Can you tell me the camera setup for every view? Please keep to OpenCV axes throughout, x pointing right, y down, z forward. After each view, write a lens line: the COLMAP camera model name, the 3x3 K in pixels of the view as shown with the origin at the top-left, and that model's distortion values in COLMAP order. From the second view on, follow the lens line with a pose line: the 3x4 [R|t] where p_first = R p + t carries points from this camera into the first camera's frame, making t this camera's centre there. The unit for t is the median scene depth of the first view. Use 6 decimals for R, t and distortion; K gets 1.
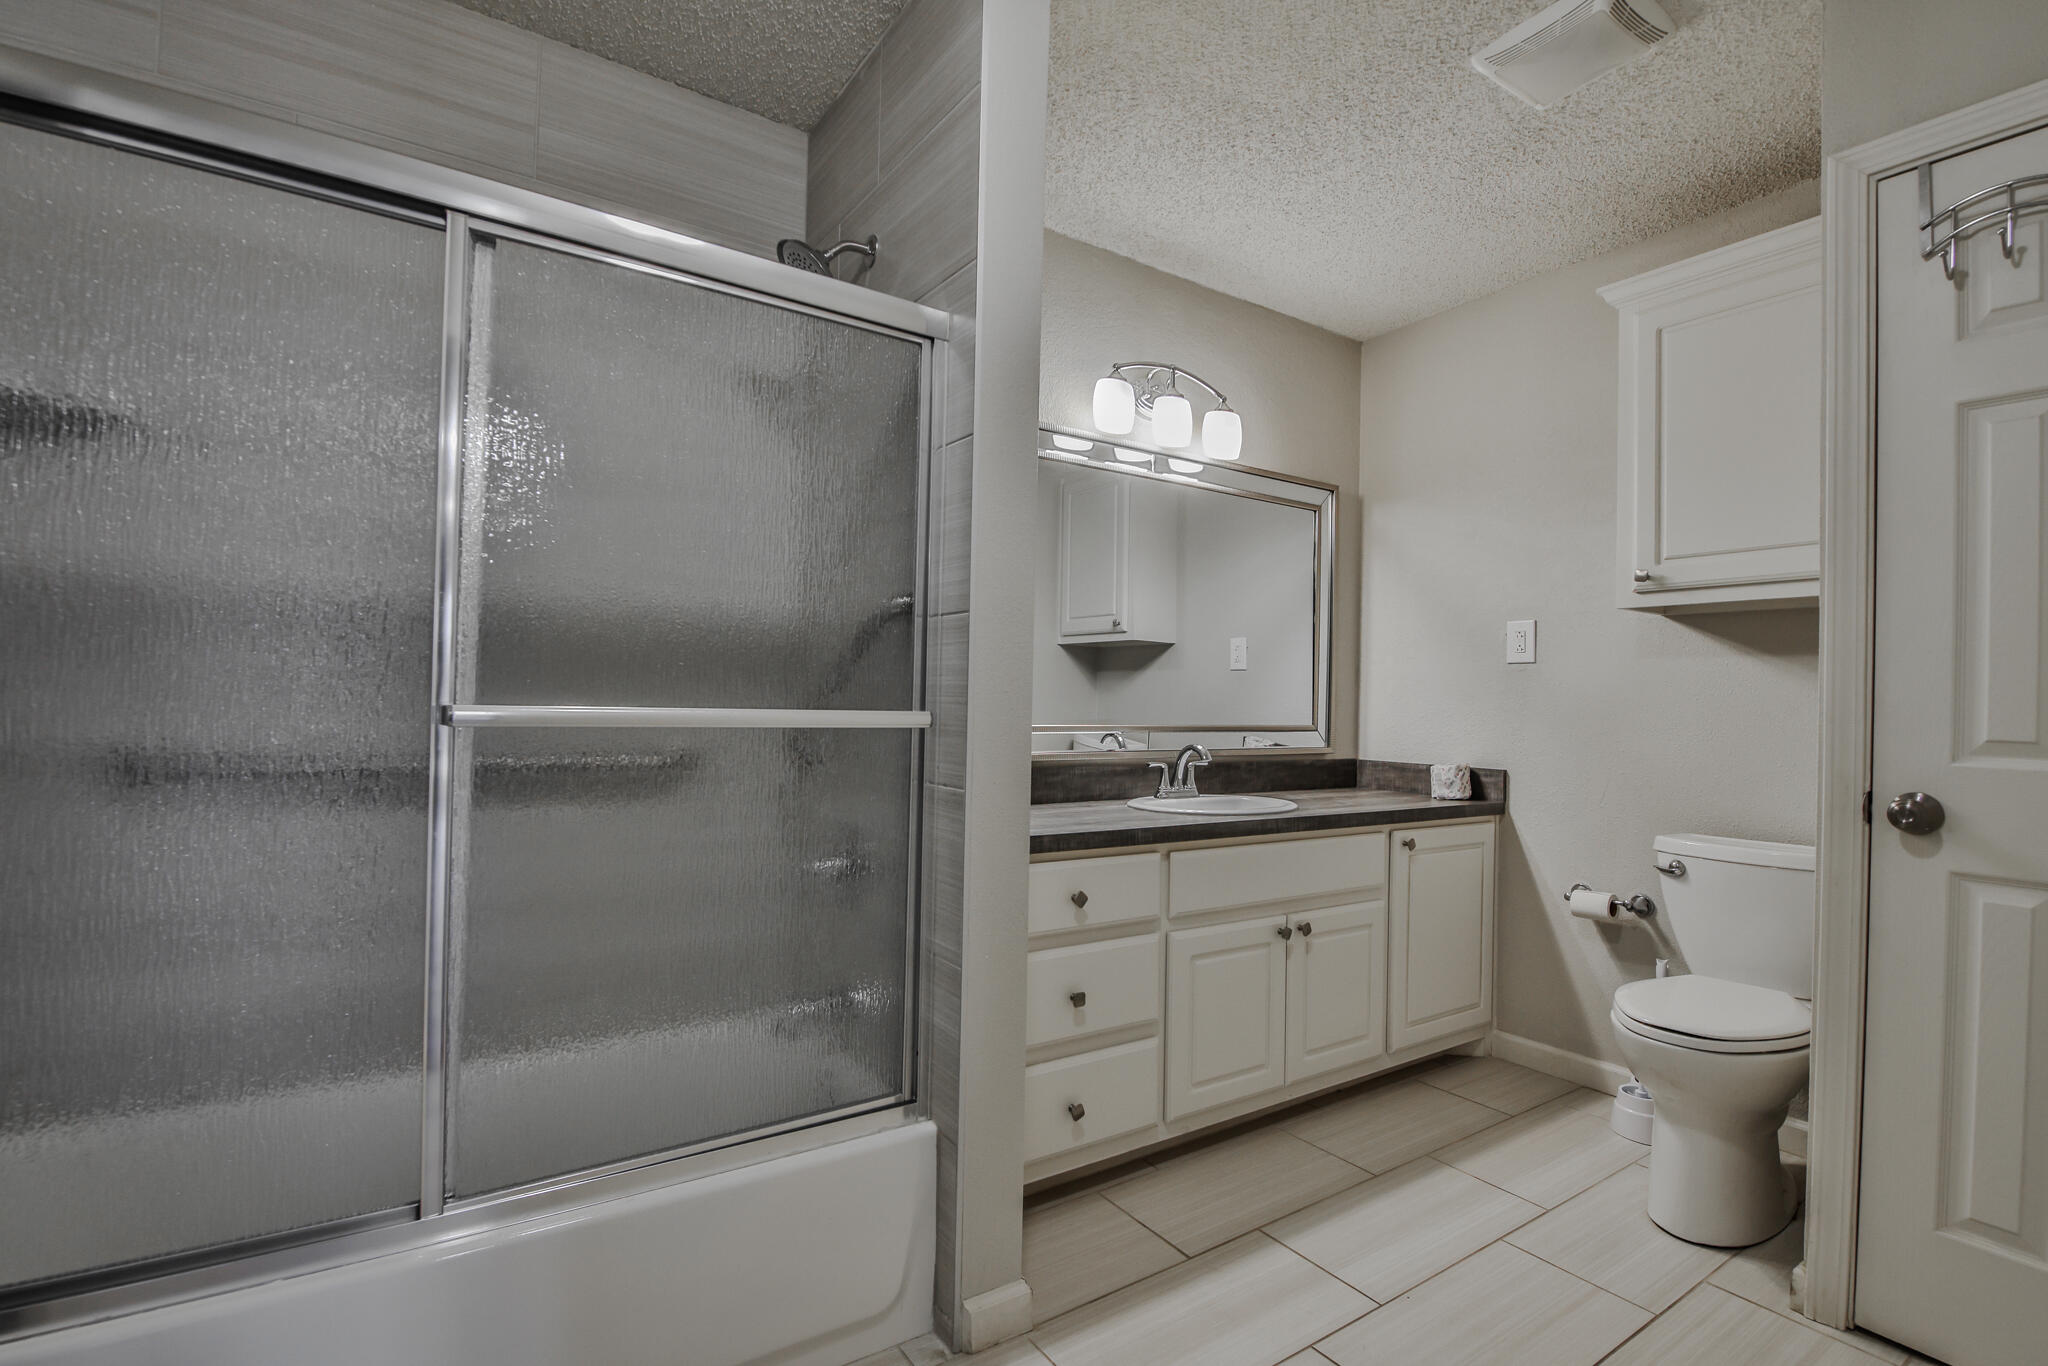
lens RADIAL K [[939.0, 0, 1015.3], [0, 939.0, 687.4], [0, 0, 1]] dist [0.001278, -0.008608]
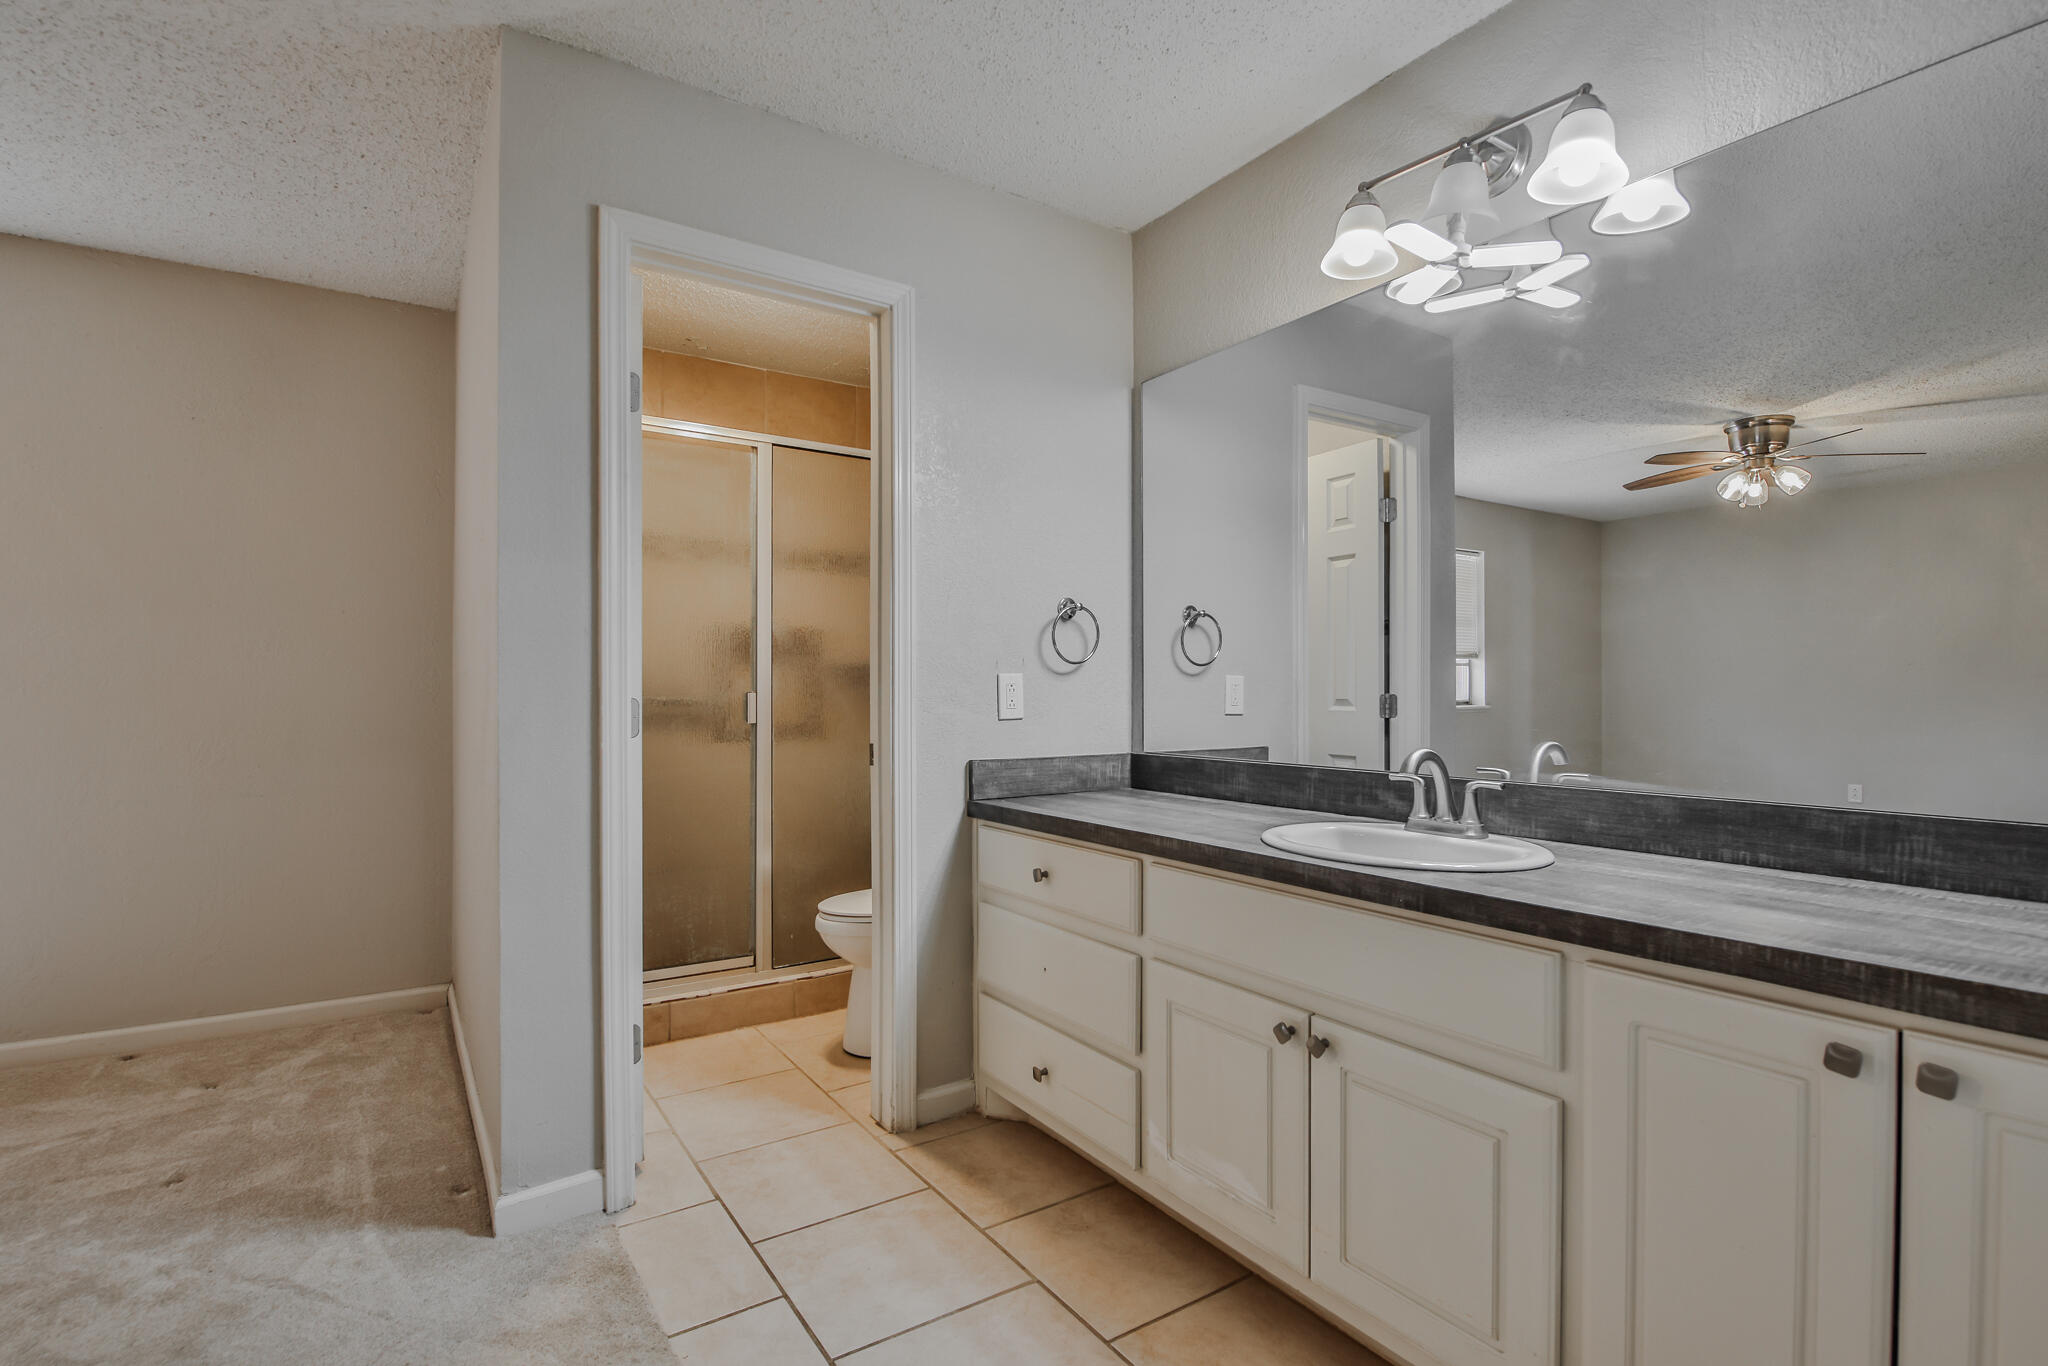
lens RADIAL K [[961.9, 0, 1015.5], [0, 961.9, 688.5], [0, 0, 1]] dist [-0.000866, -0.008448]
pose [[-0.010220, -0.031997, -0.999436, 1.079536], [0.009122, 0.999443, -0.032090, 0.046157], [0.999906, -0.009445, -0.009923, 0.919079]]
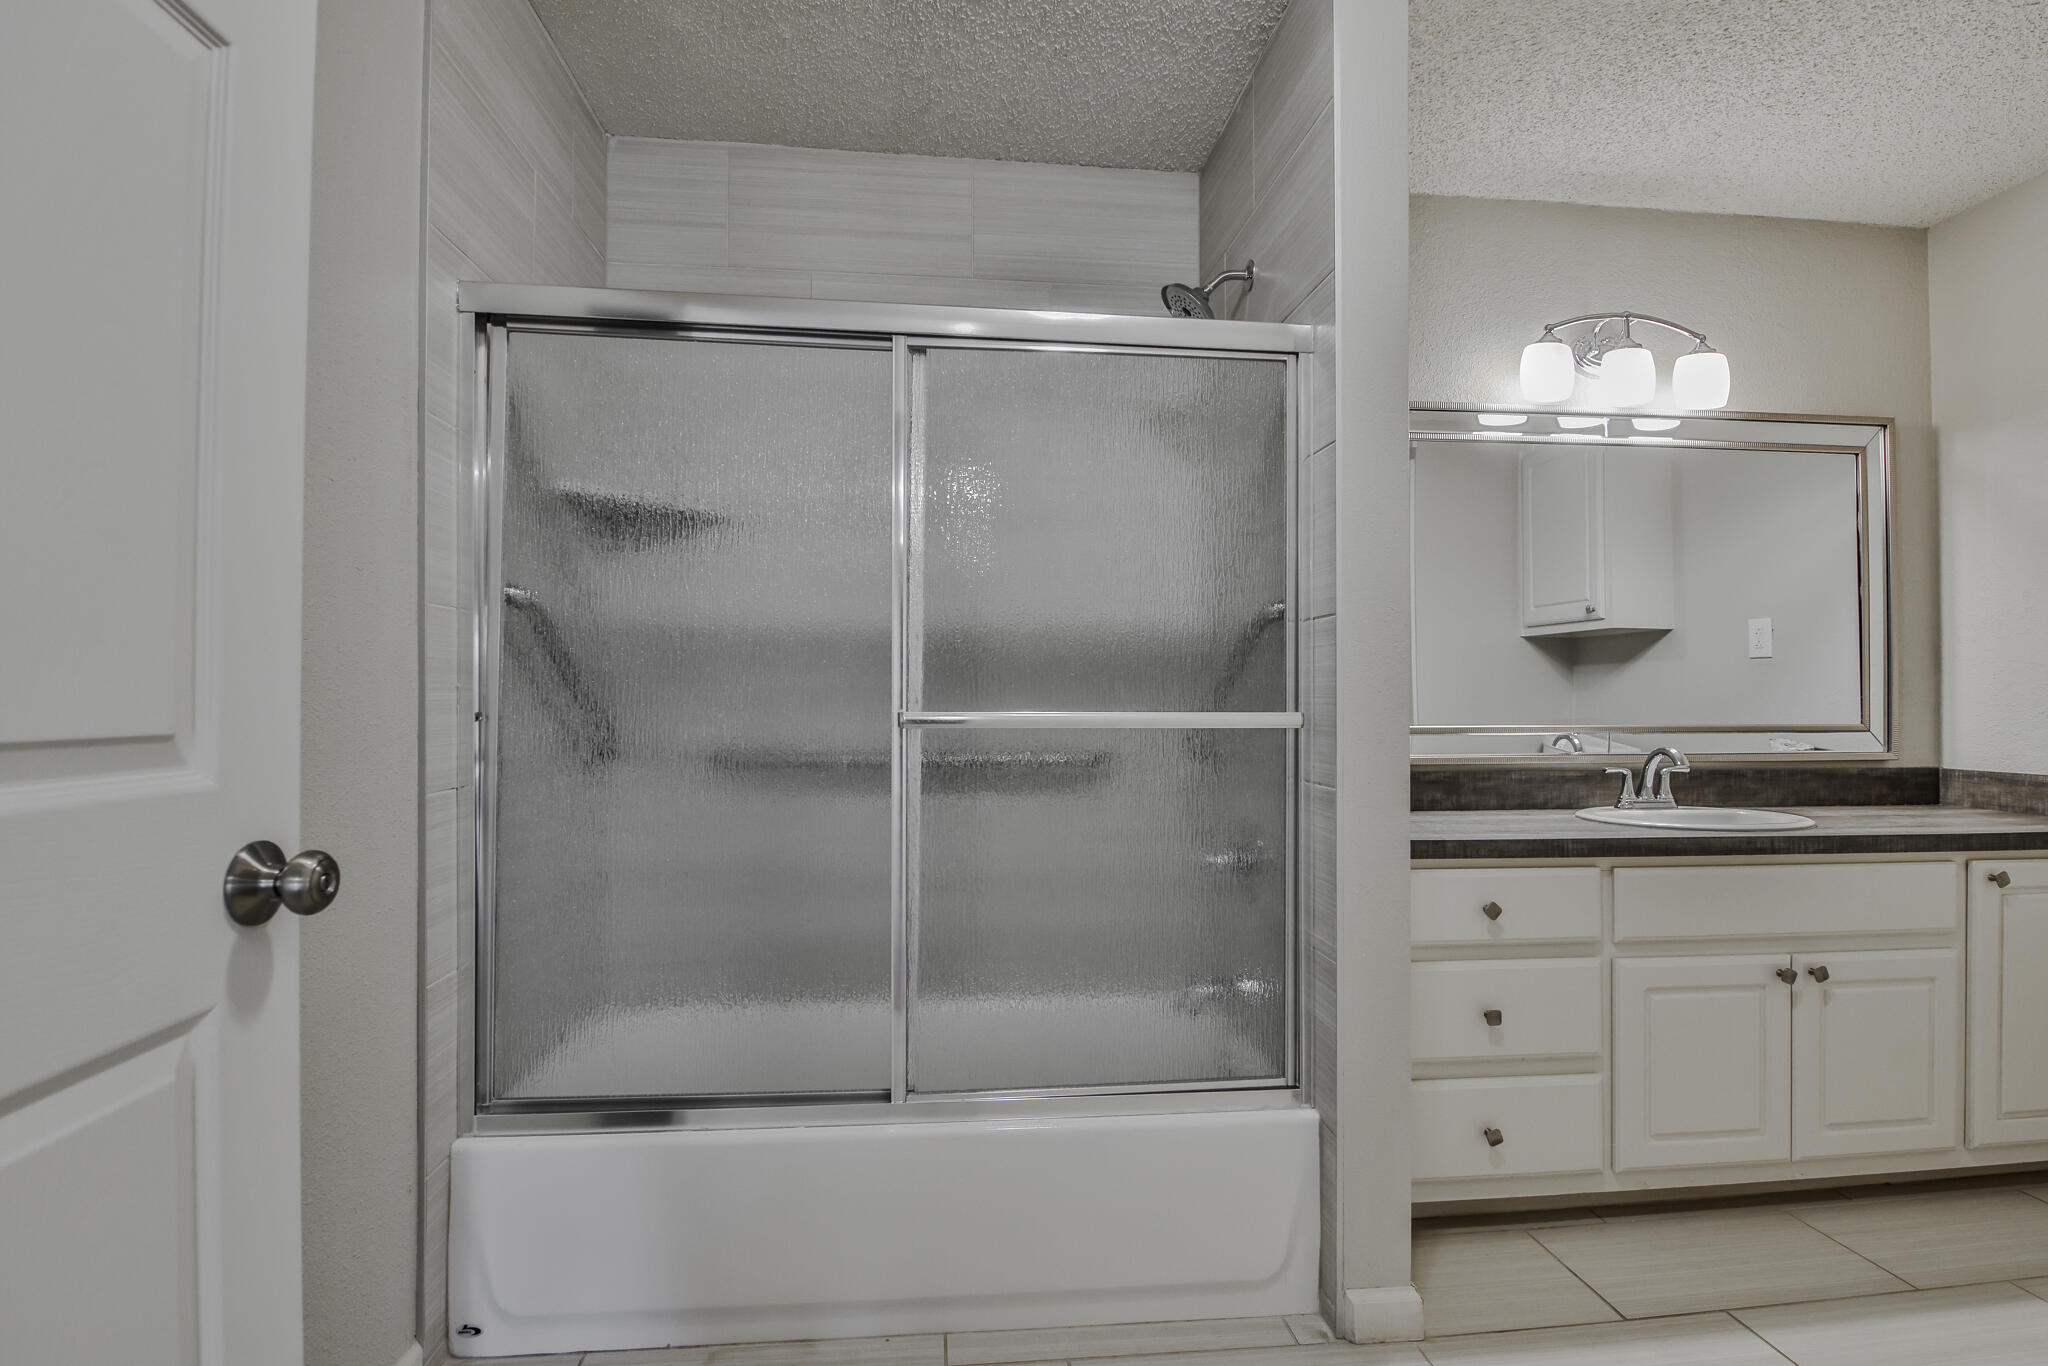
lens RADIAL K [[939.0, 0, 1015.3], [0, 939.0, 687.4], [0, 0, 1]] dist [0.001278, -0.008608]
pose [[0.884614, -0.025367, -0.465634, 0.081365], [0.023484, 0.999676, -0.009845, 0.000360], [0.465732, -0.002226, 0.884923, -0.047035]]
